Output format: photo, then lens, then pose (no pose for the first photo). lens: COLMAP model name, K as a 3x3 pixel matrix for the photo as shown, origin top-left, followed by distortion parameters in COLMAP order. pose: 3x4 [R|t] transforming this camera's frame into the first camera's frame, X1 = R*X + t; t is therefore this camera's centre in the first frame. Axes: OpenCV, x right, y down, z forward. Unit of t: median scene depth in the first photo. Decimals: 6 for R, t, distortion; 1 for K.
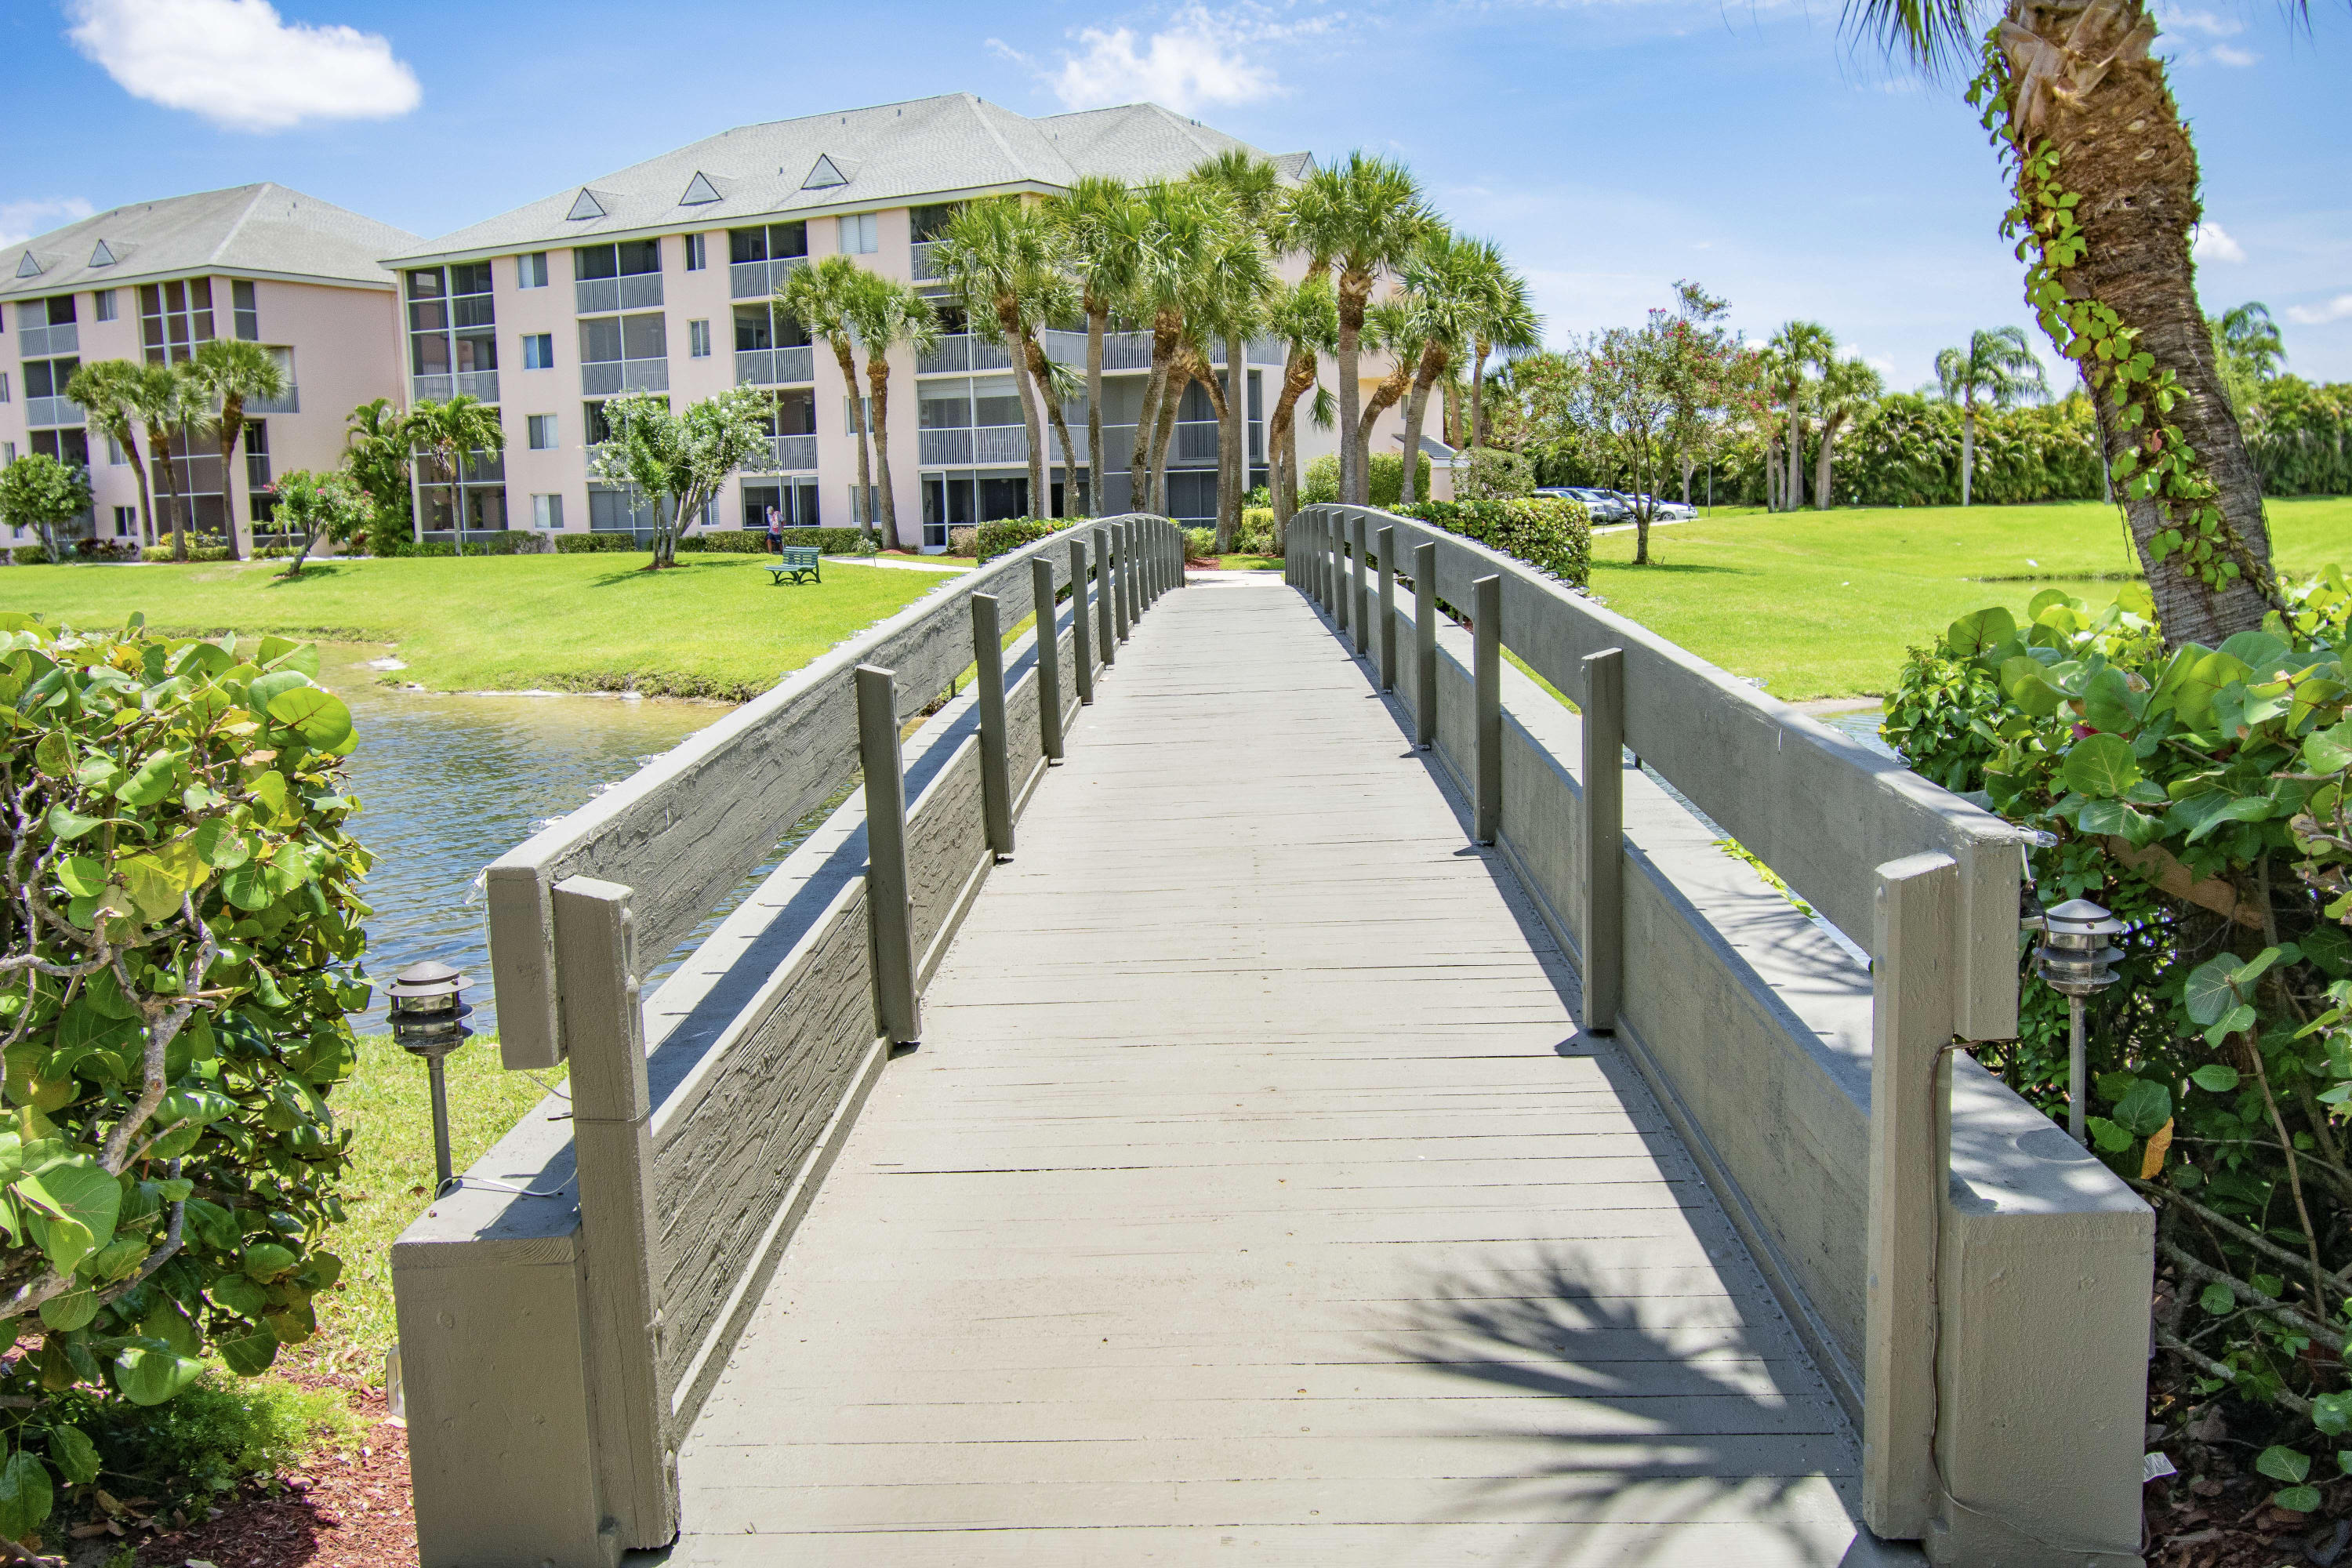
lens RADIAL K [[1967.0, 0, 1176.0], [0, 1967.0, 784.0], [0, 0, 1]] dist [0.003258, -0.013551]
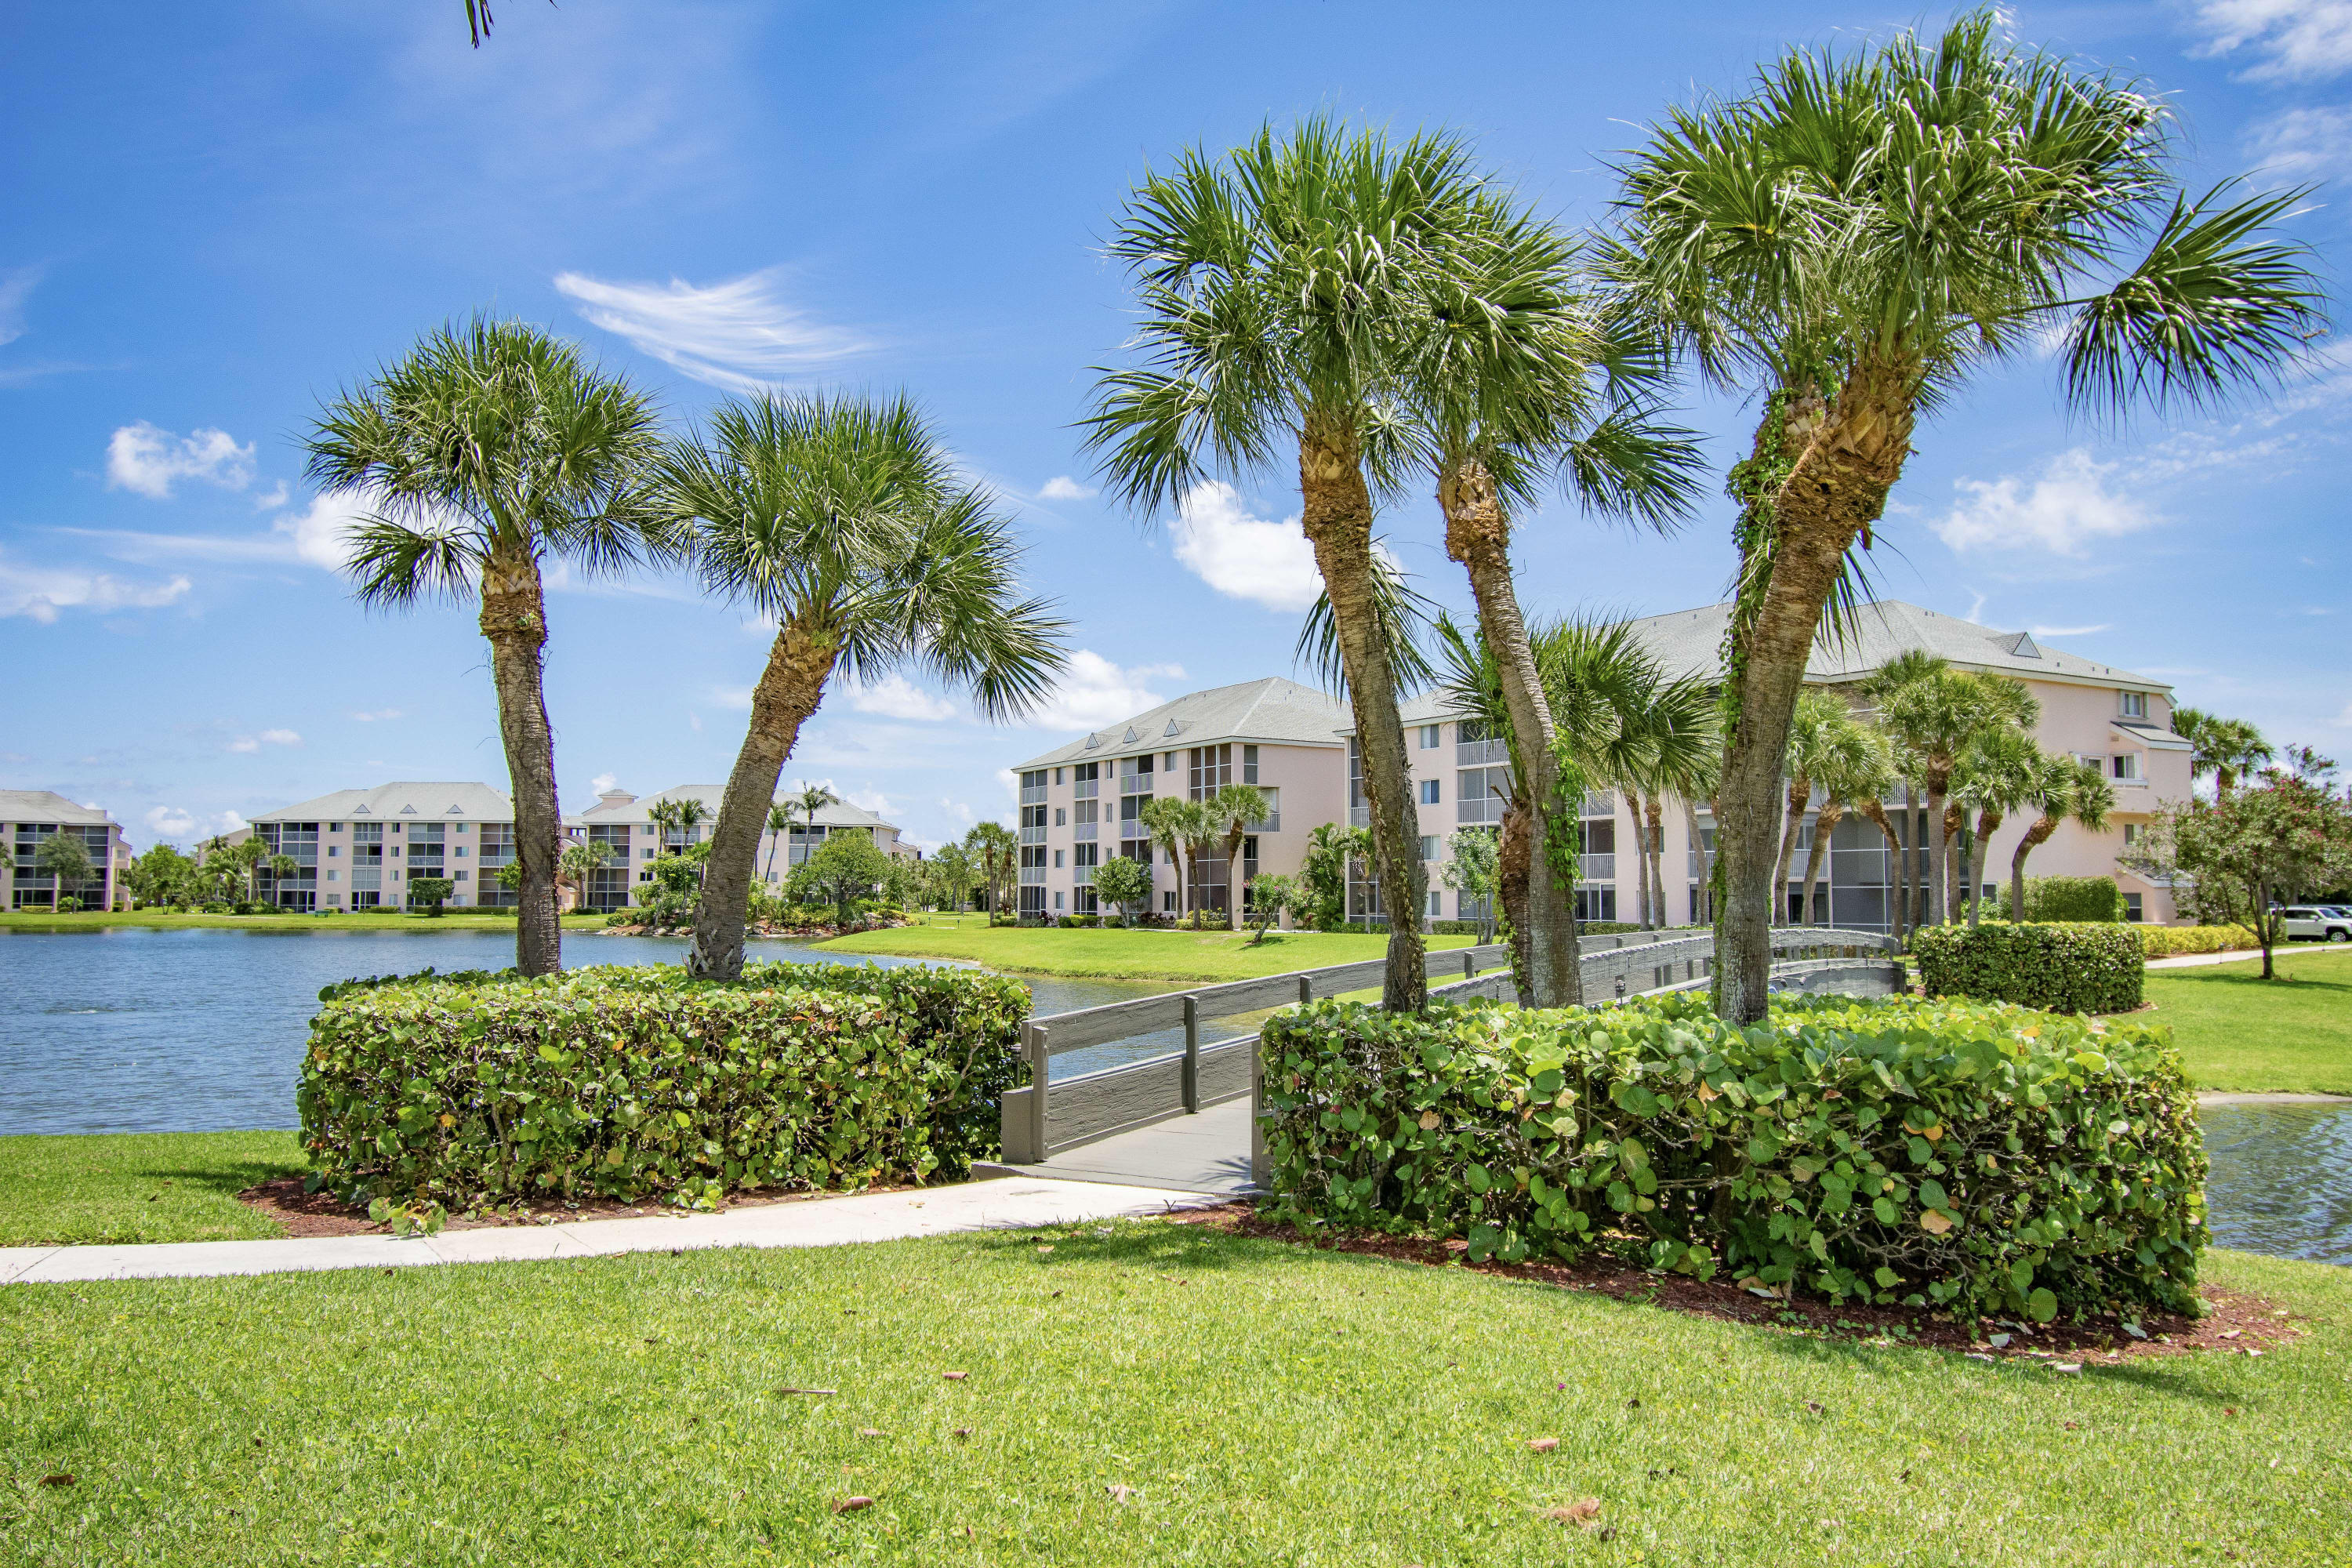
lens RADIAL K [[1672.5, 0, 1176.0], [0, 1672.5, 784.0], [0, 0, 1]] dist [-0.006529, -0.007016]
pose [[0.875936, -0.007353, -0.482372, 0.091622], [-0.090612, 0.979581, -0.179475, 0.007540], [0.473842, 0.200917, 0.857383, -0.116058]]
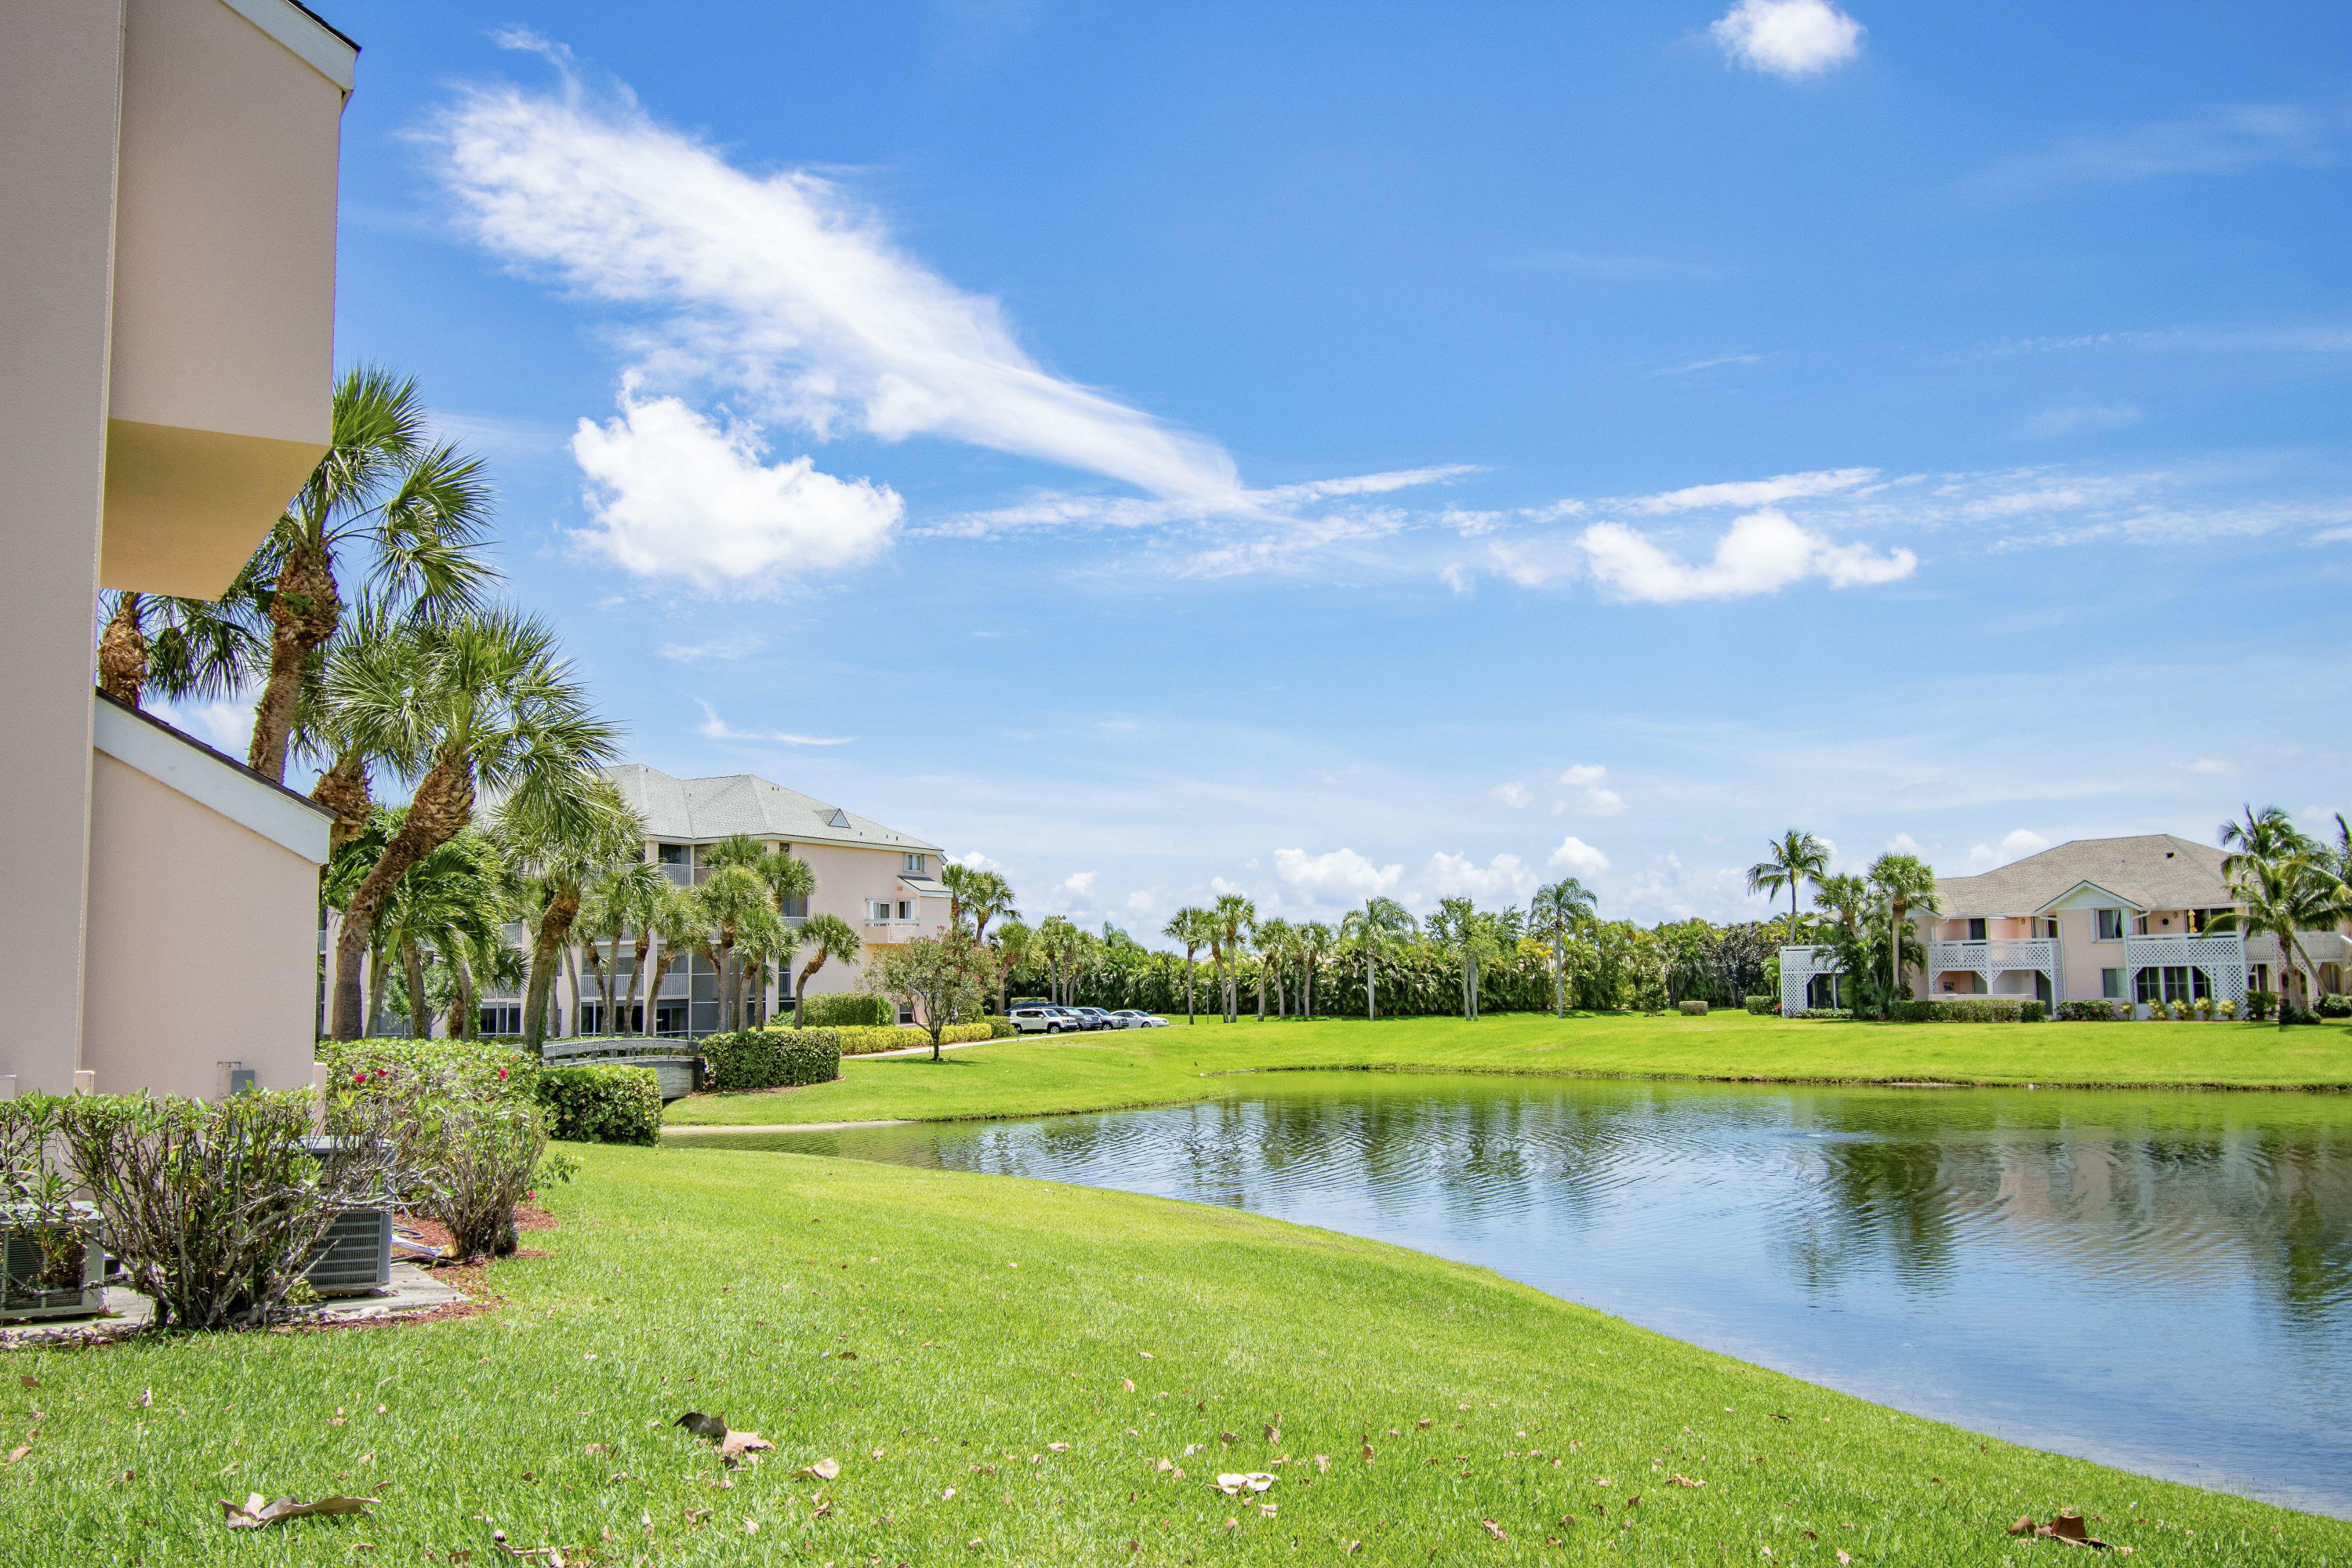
lens RADIAL K [[1967.0, 0, 1176.0], [0, 1967.0, 784.0], [0, 0, 1]] dist [0.003258, -0.013551]
pose [[0.997916, 0.012616, 0.063286, 0.214541], [0.003237, 0.969684, -0.244340, 0.056307], [-0.064450, 0.244036, 0.967622, -0.548623]]
